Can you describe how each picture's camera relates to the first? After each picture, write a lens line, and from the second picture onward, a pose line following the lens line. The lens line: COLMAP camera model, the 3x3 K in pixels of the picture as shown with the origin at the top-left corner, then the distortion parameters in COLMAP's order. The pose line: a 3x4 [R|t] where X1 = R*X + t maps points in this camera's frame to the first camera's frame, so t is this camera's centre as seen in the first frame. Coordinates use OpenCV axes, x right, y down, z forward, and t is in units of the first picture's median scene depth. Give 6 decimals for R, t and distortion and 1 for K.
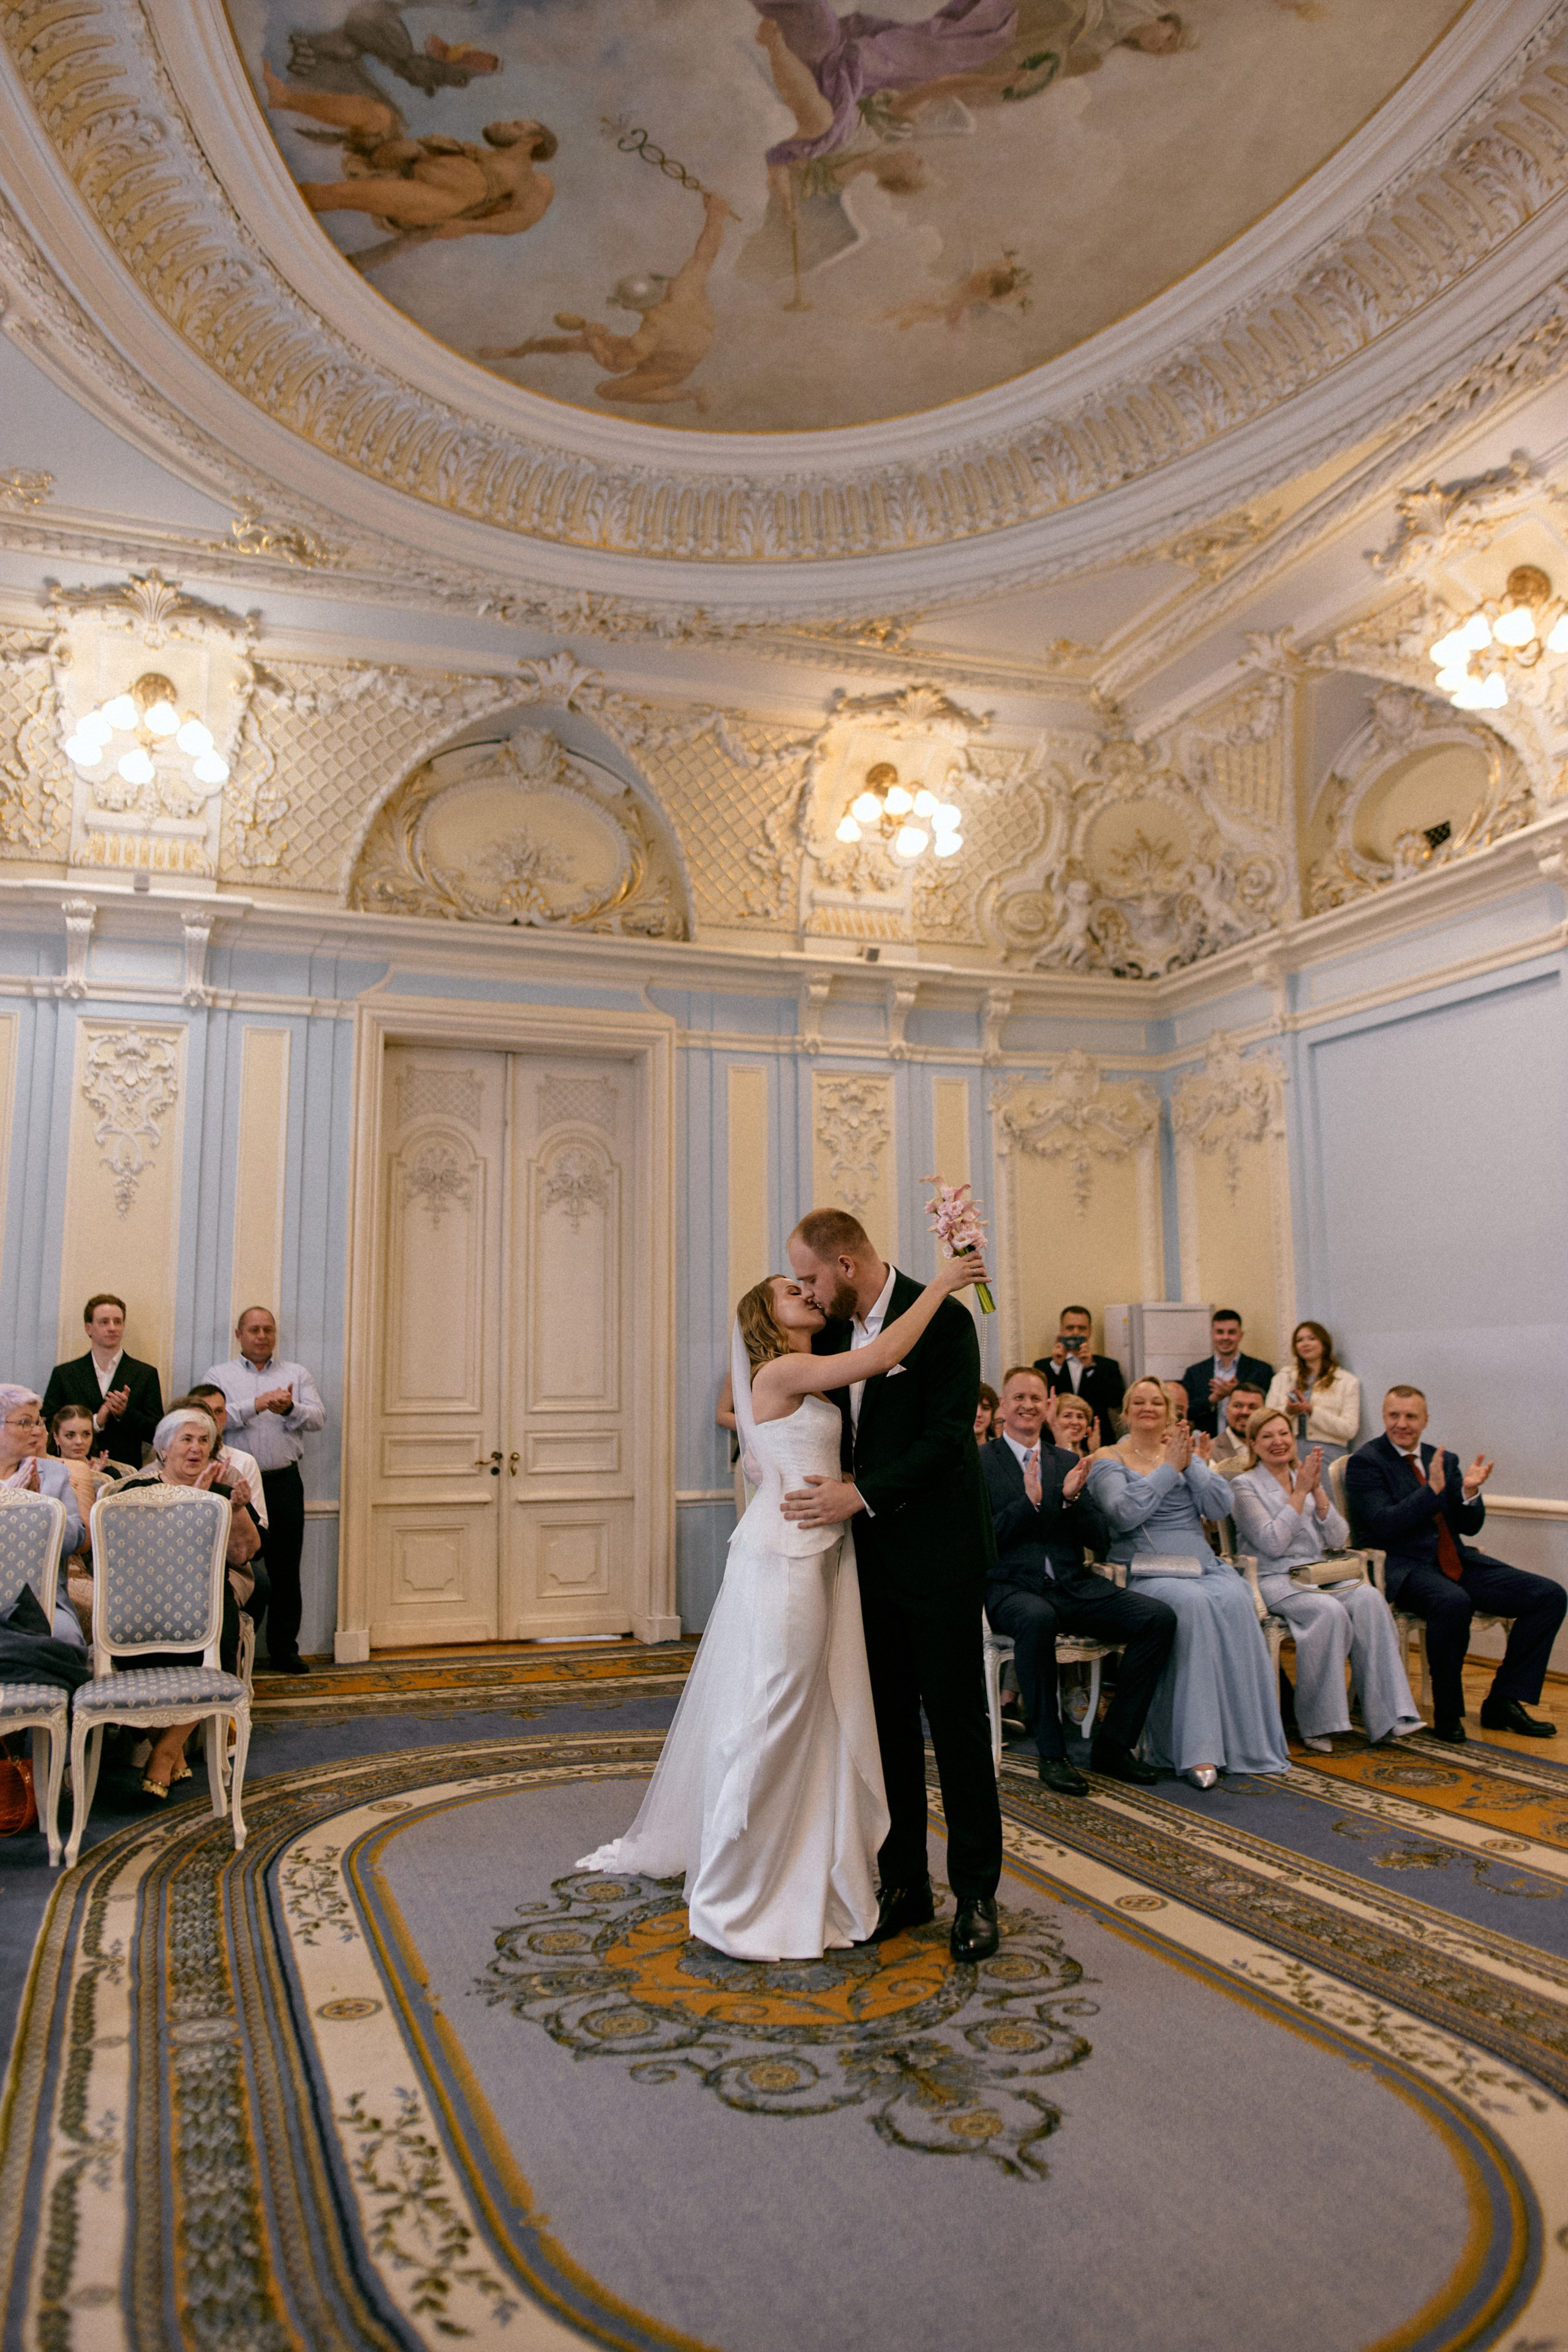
lens RADIAL K [[1591.8, 0, 784.0], [0, 1591.8, 1176.0], [0, 0, 1]] dist [-0.057734, 0.044964]
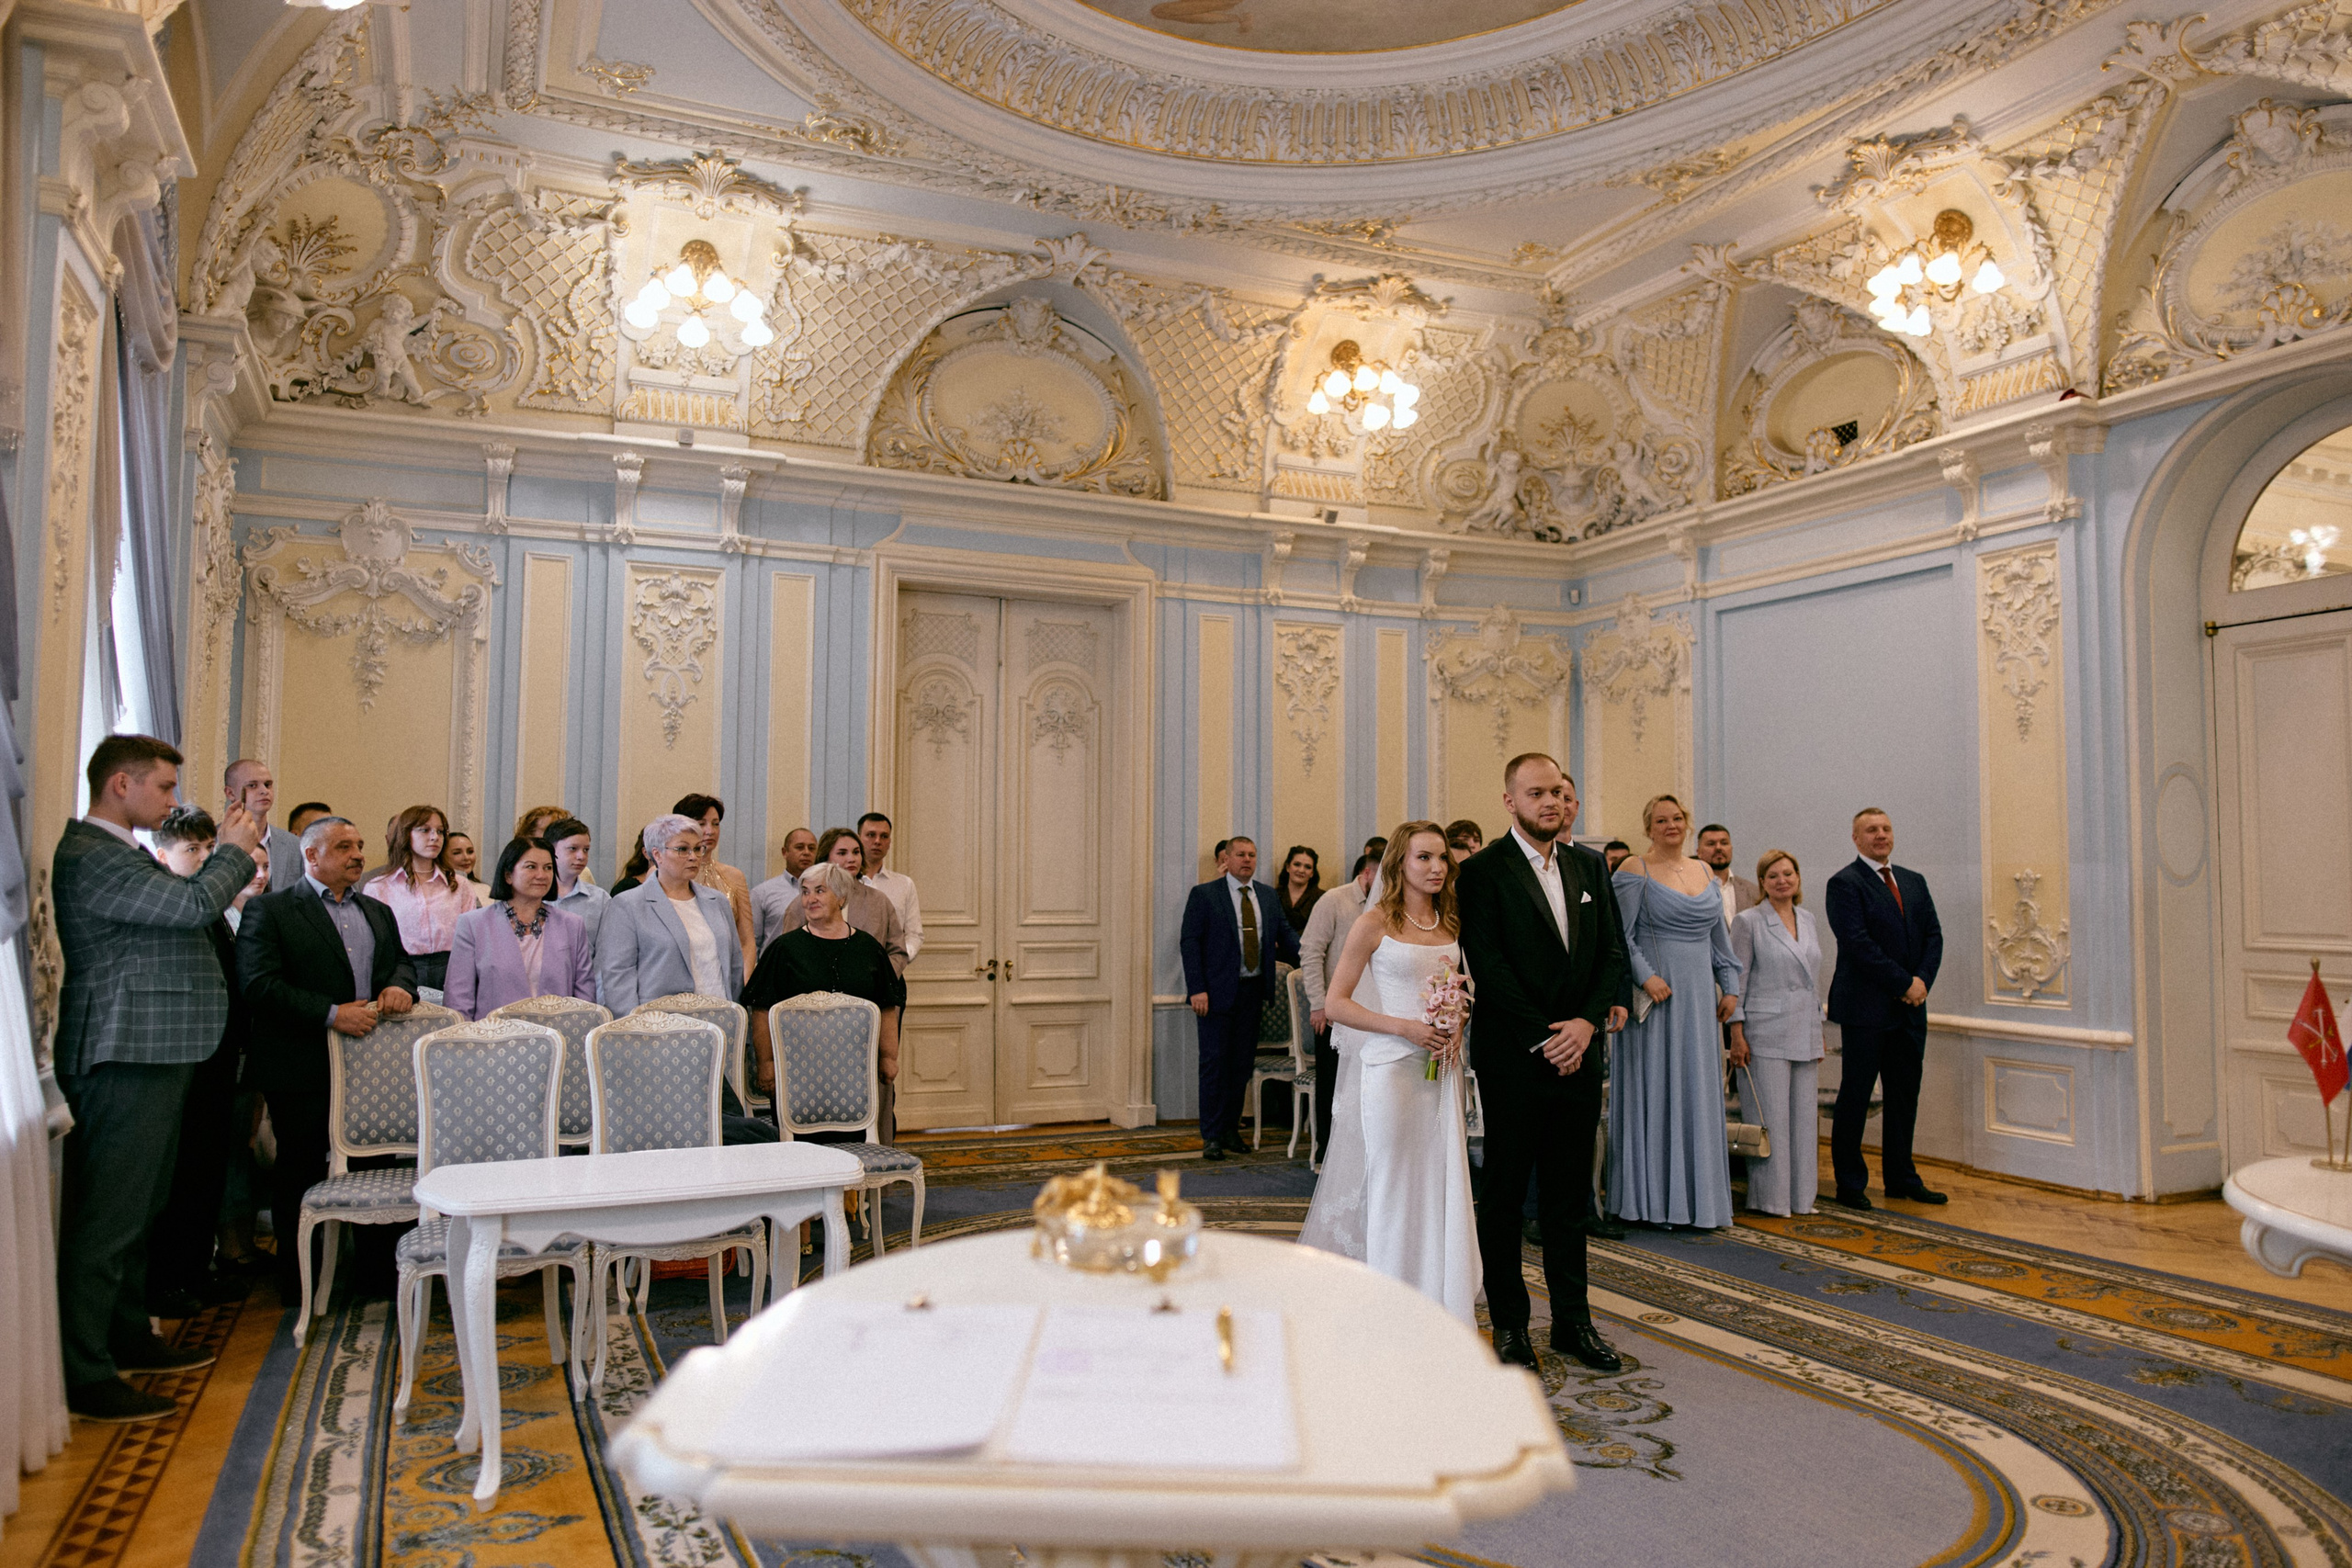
lens RADIAL K [[1591.6, 0, 1177.9], [0, 1591.6, 824.8], [0, 0, 1]] dist [-0.057734, 0.044964]
pose [[0.997476, 0.016725, 0.068999, -0.139136], [-0.023069, 0.995474, 0.092192, -0.029035], [-0.067145, -0.093551, 0.993348, -0.120937]]
